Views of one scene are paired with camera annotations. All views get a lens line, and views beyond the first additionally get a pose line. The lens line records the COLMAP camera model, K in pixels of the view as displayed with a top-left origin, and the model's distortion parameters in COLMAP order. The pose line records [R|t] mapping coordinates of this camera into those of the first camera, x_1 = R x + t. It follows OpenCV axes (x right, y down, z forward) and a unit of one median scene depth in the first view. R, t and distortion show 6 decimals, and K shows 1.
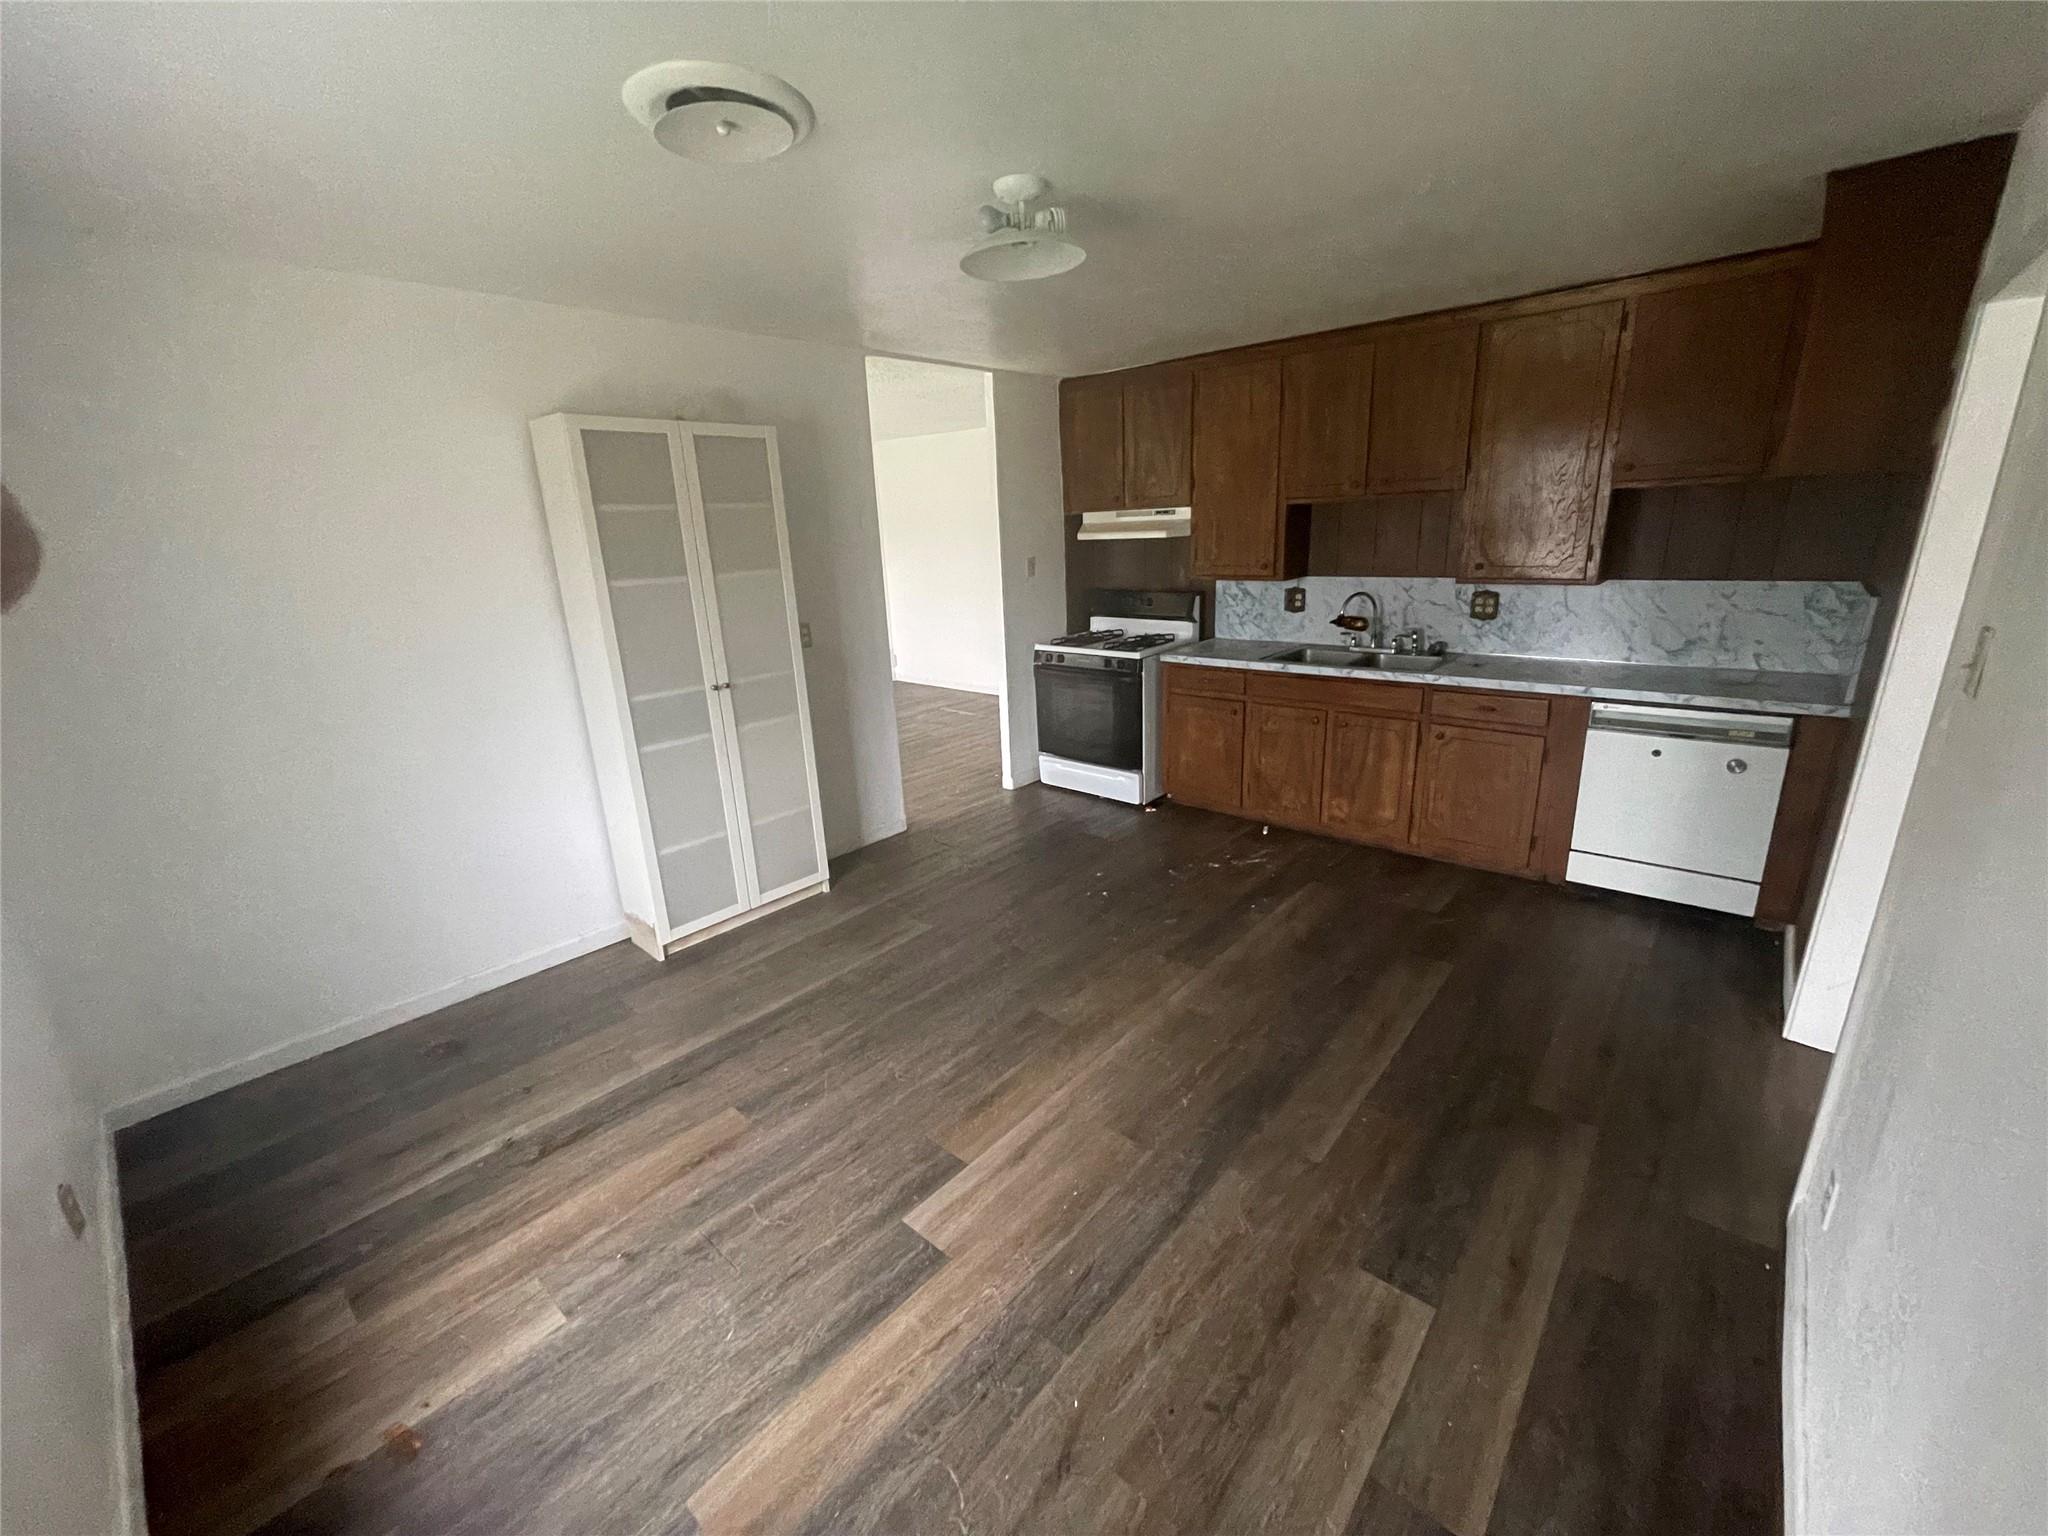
lens RADIAL K [[820.3, 0, 1029.9], [0, 820.3, 768.7], [0, 0, 1]] dist [-0.006697, 0.000454]
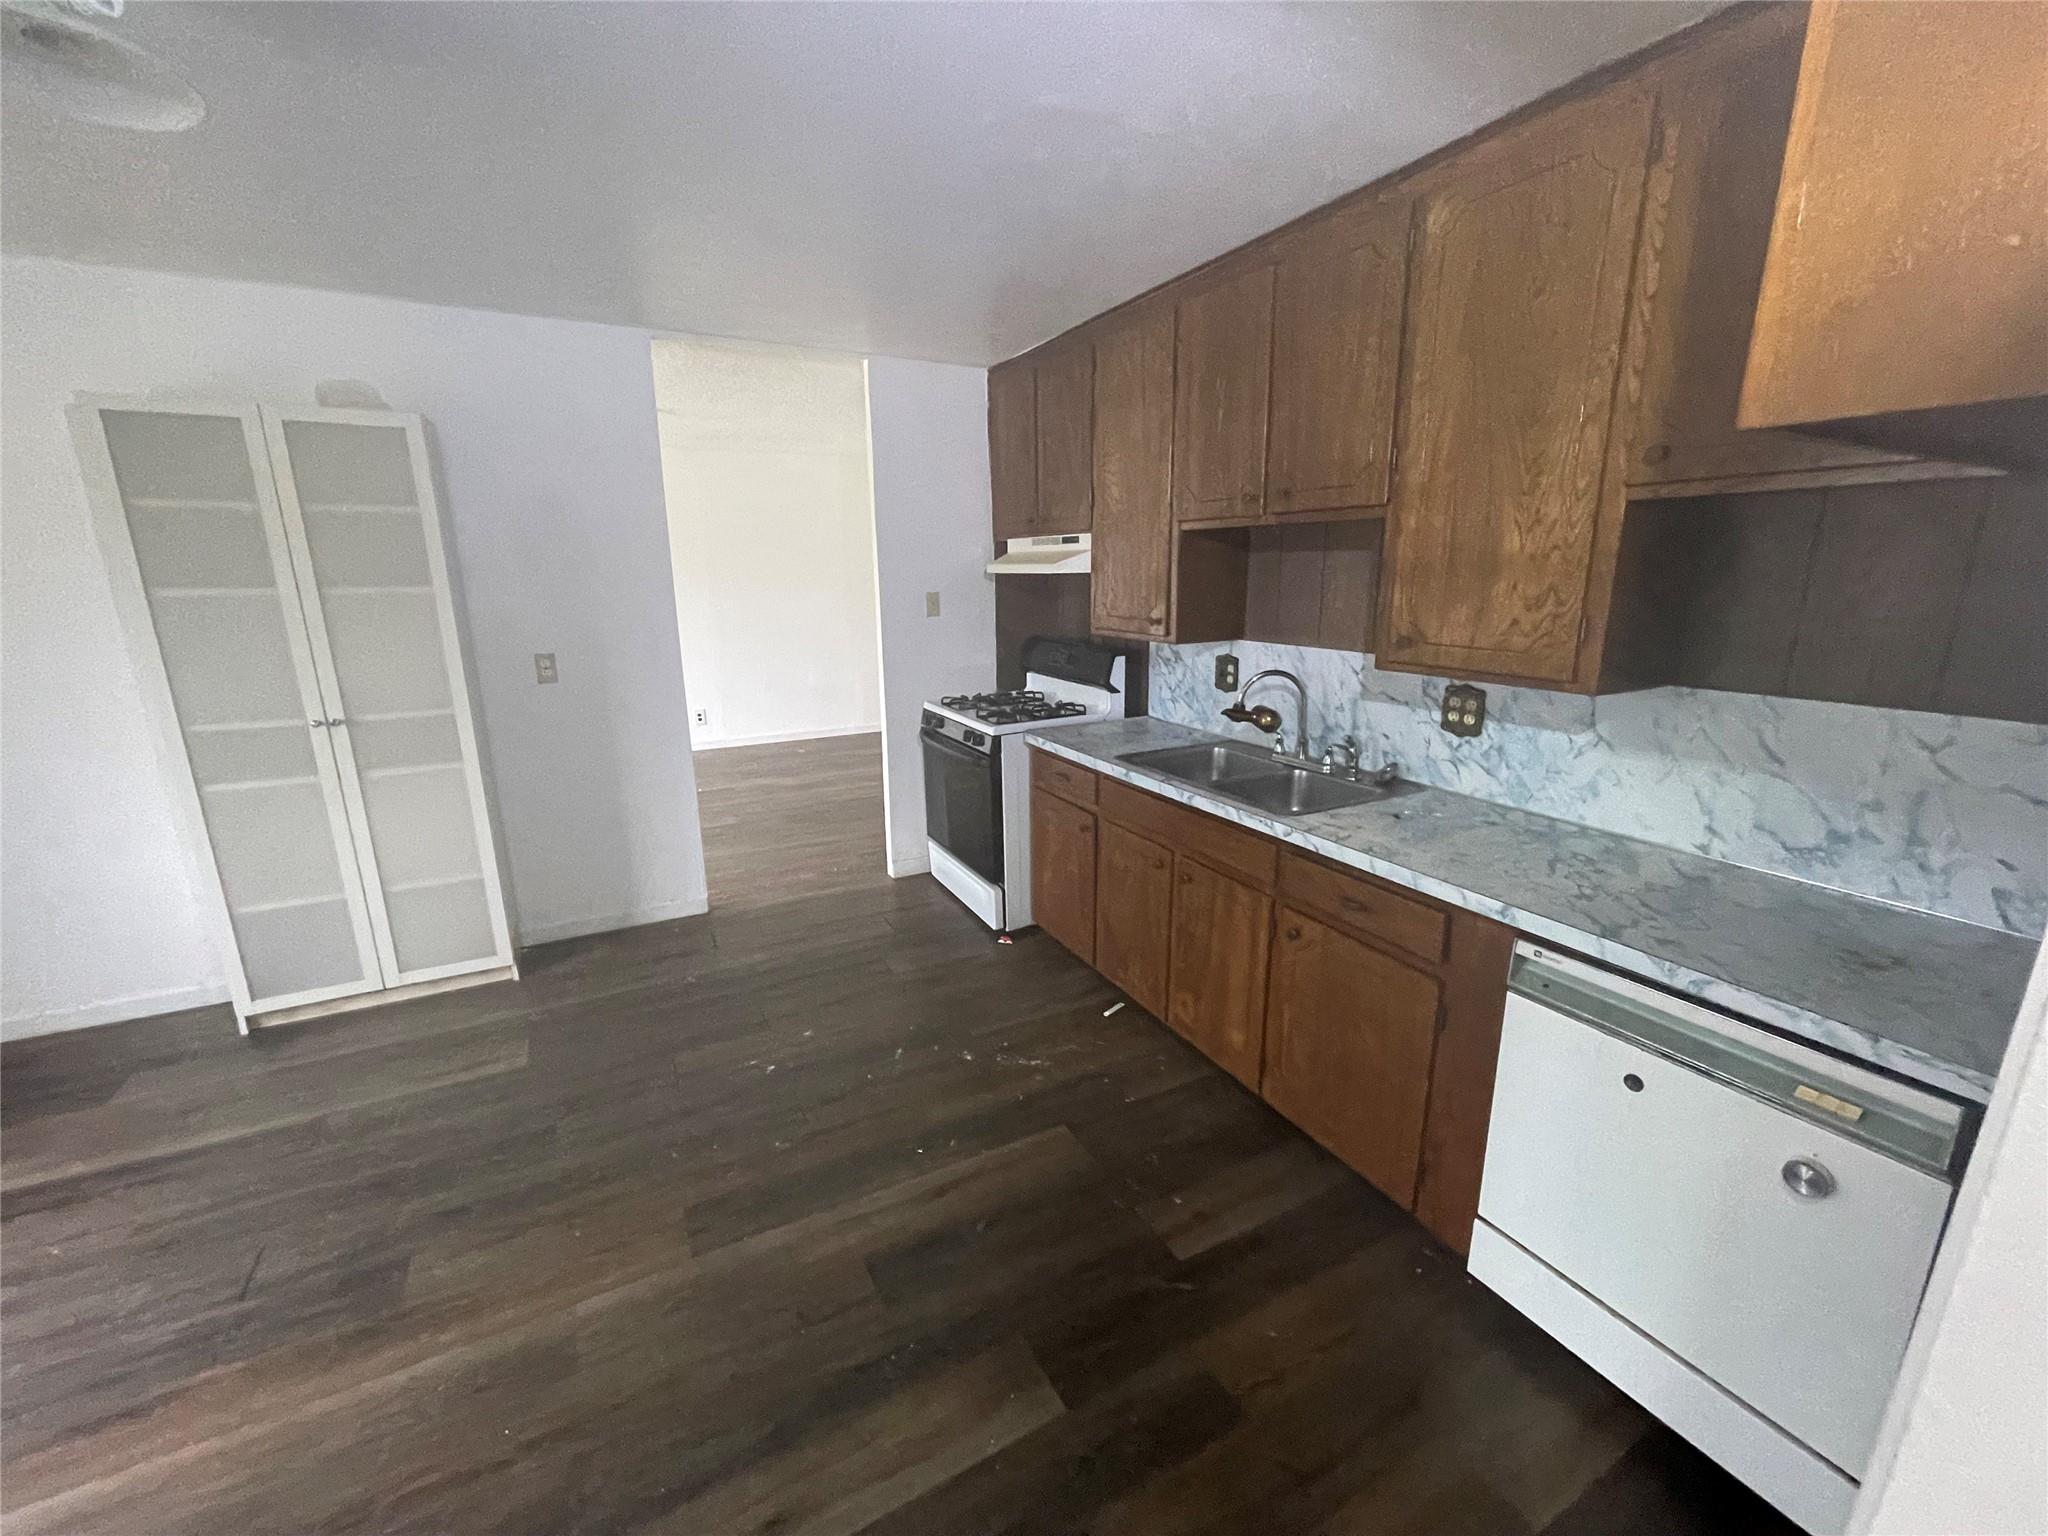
lens RADIAL K [[820.3, 0, 1025.7], [0, 820.3, 770.9], [0, 0, 1]] dist [-0.006697, 0.000454]
pose [[0.938677, 0.120327, -0.323122, 0.458968], [-0.133140, 0.990938, -0.017761, -0.107554], [0.318057, 0.059692, 0.946191, 0.366607]]
